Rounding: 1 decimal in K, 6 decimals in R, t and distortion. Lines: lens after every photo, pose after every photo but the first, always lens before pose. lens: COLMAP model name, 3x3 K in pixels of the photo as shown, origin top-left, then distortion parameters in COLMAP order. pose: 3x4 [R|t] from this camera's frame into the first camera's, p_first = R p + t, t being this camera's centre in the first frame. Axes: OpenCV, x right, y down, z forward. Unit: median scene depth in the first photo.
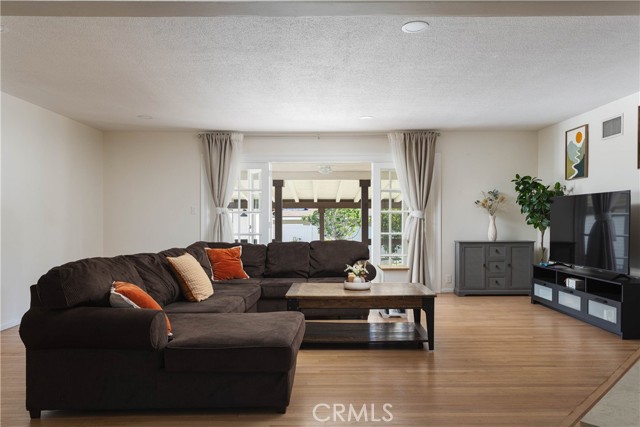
lens RADIAL K [[462.5, 0, 320.0], [0, 462.5, 213.5], [0, 0, 1]] dist [-0.000010, 0.000151]
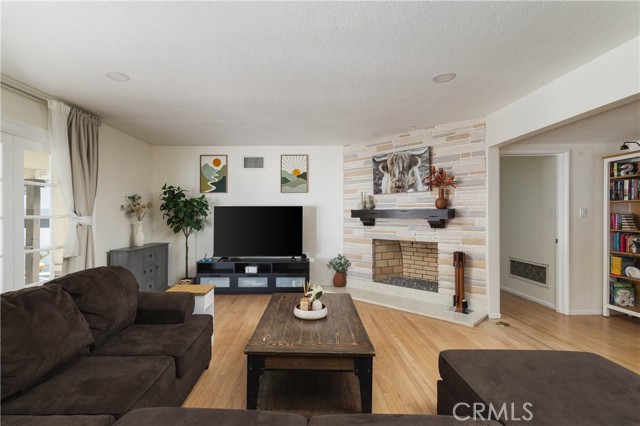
lens RADIAL K [[311.2, 0, 301.0], [0, 311.2, 214.3], [0, 0, 1]] dist [0.001221, 0.000343]
pose [[0.006931, 0.006272, 0.999956, -0.358737], [-0.007624, 0.999952, -0.006219, -0.009729], [-0.999947, -0.007581, 0.006978, 0.766794]]
